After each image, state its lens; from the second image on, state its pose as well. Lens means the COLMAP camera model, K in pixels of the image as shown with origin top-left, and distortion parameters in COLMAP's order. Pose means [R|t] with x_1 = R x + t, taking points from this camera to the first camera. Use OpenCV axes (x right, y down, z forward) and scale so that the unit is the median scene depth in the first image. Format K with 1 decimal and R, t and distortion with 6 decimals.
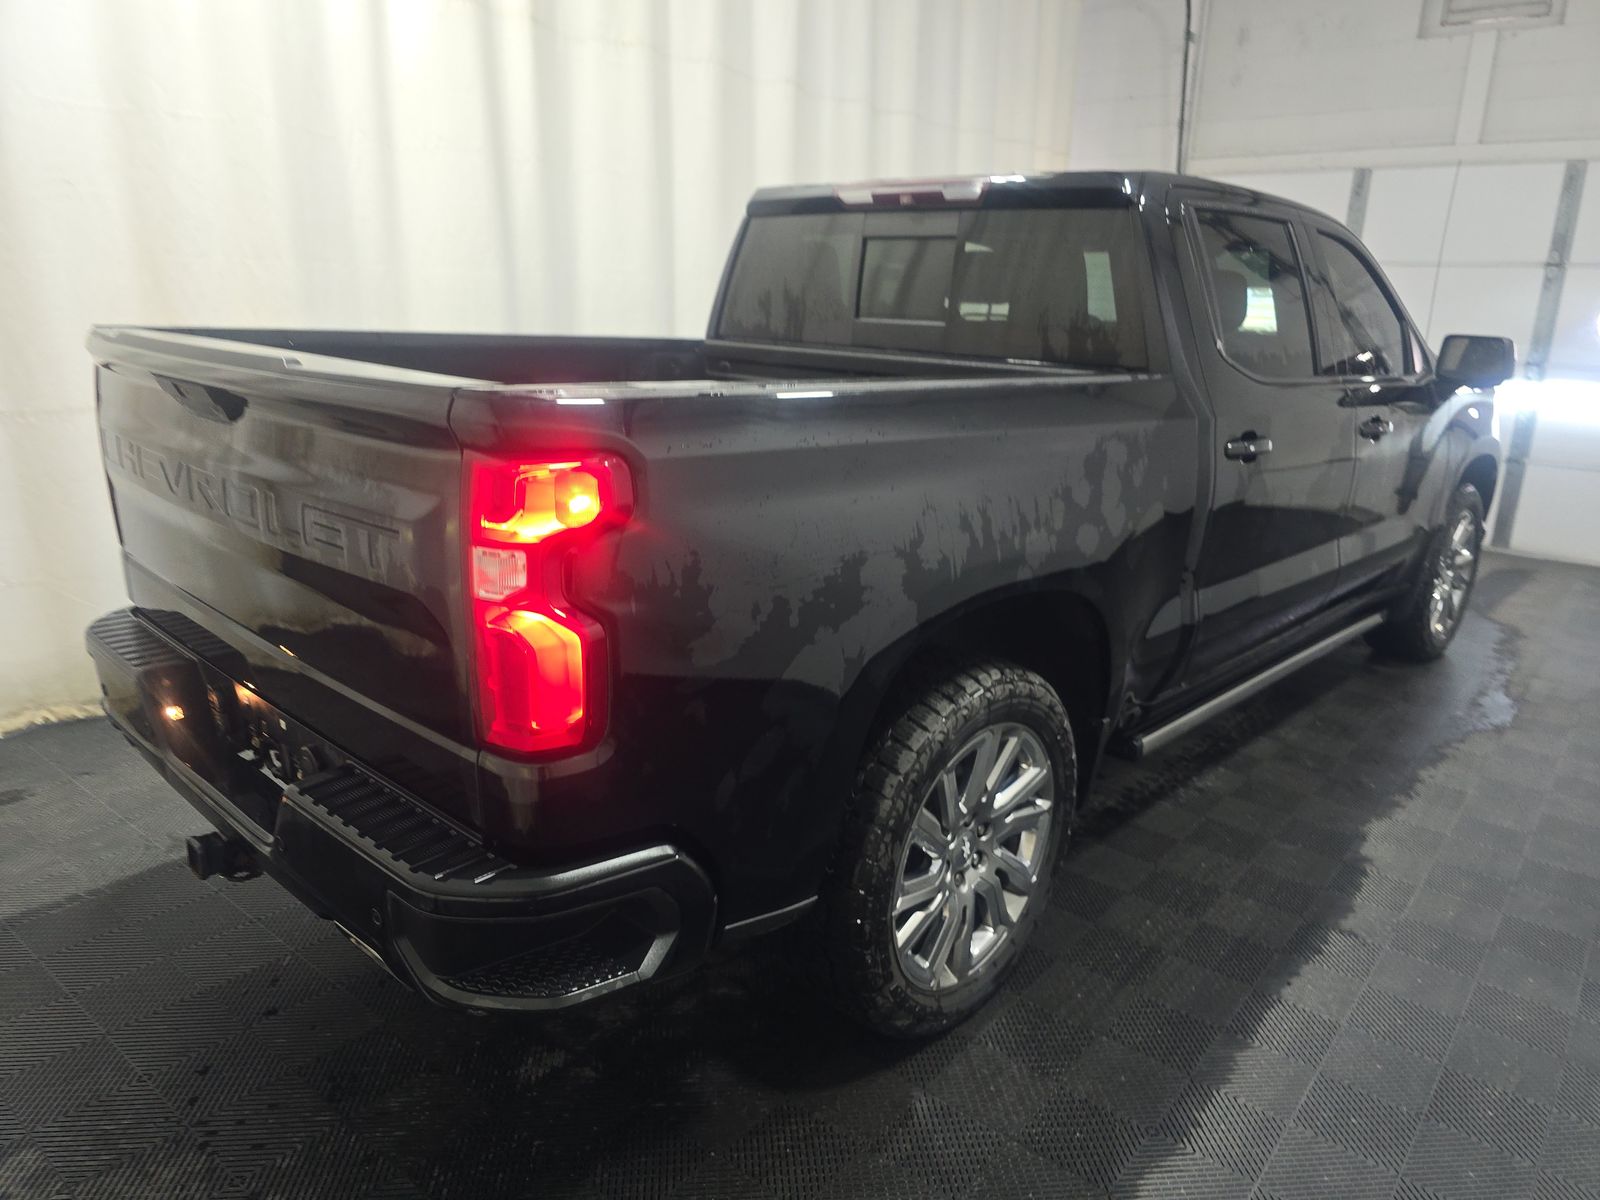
lens RADIAL K [[1073.6, 0, 800.0], [0, 1073.6, 600.0], [0, 0, 1]] dist [0.016875, -0.000209]
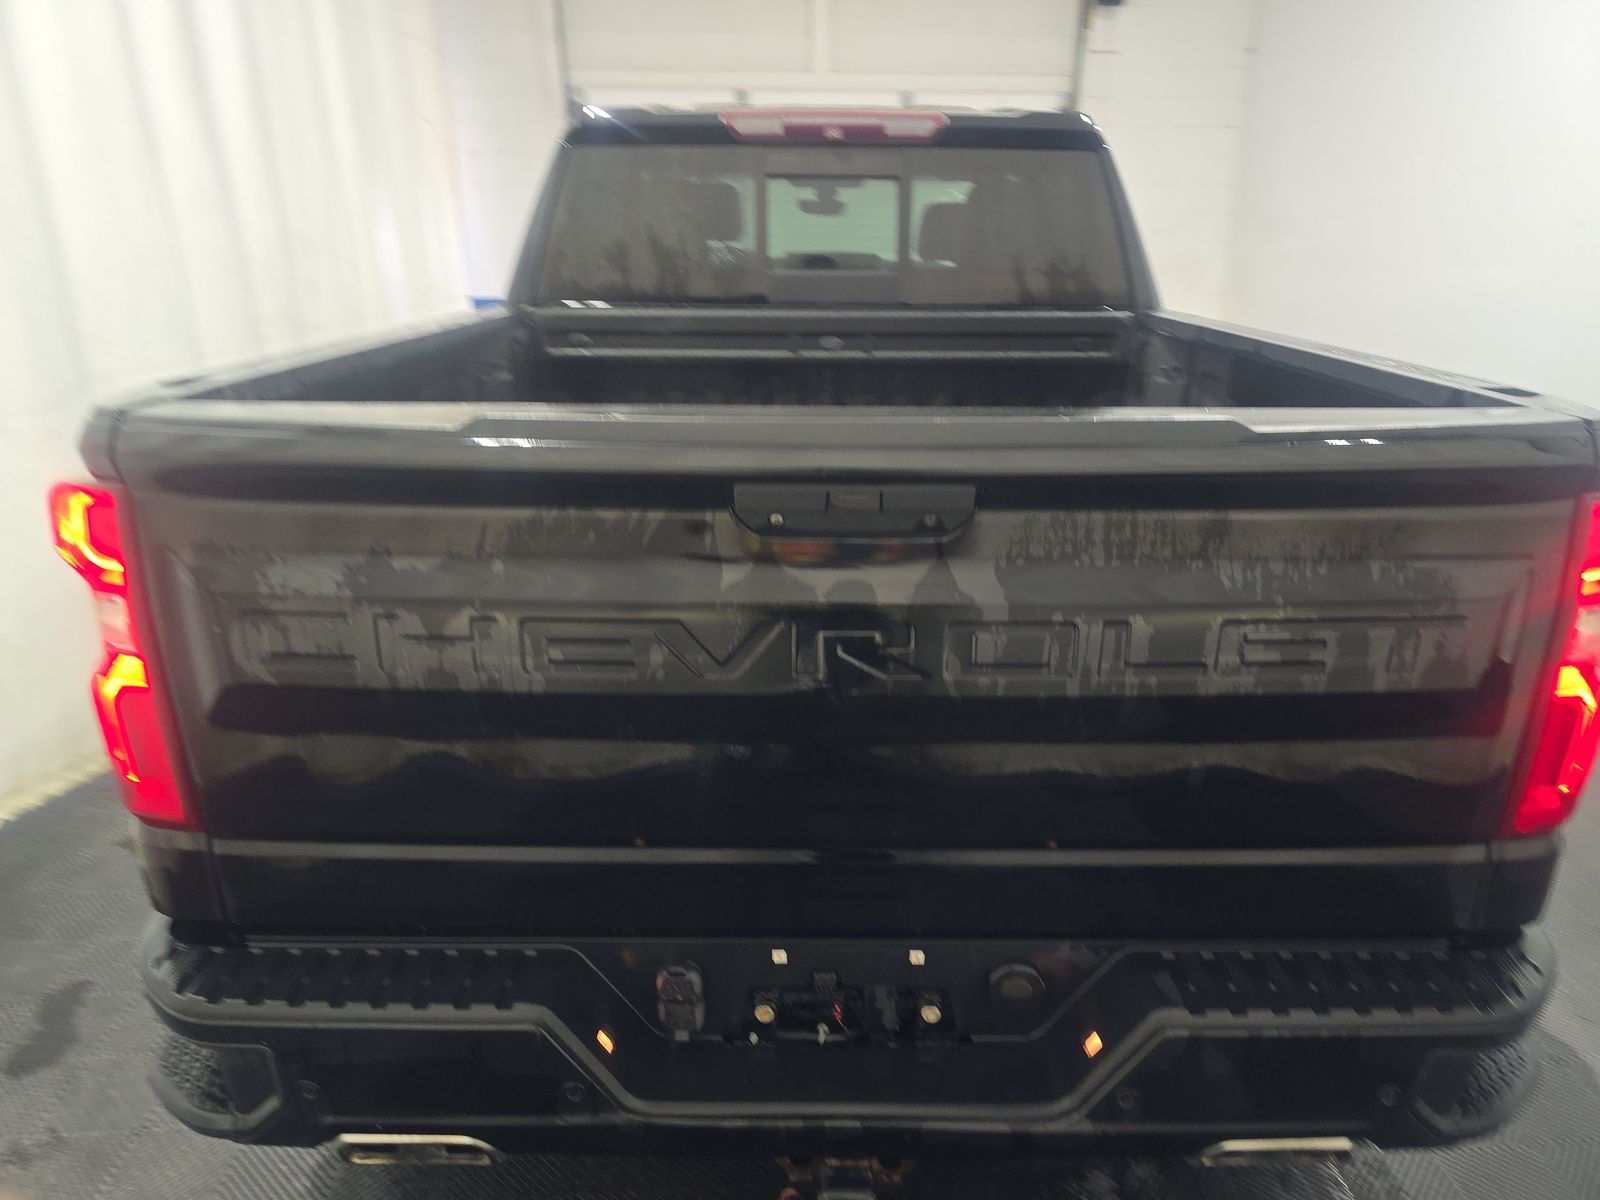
lens RADIAL K [[1073.6, 0, 800.0], [0, 1073.6, 600.0], [0, 0, 1]] dist [0.016875, -0.000209]
pose [[0.711988, -0.266289, 0.649741, -0.592135], [0.211351, 0.963664, 0.163347, -0.147308], [-0.669630, 0.021022, 0.742398, 0.355199]]
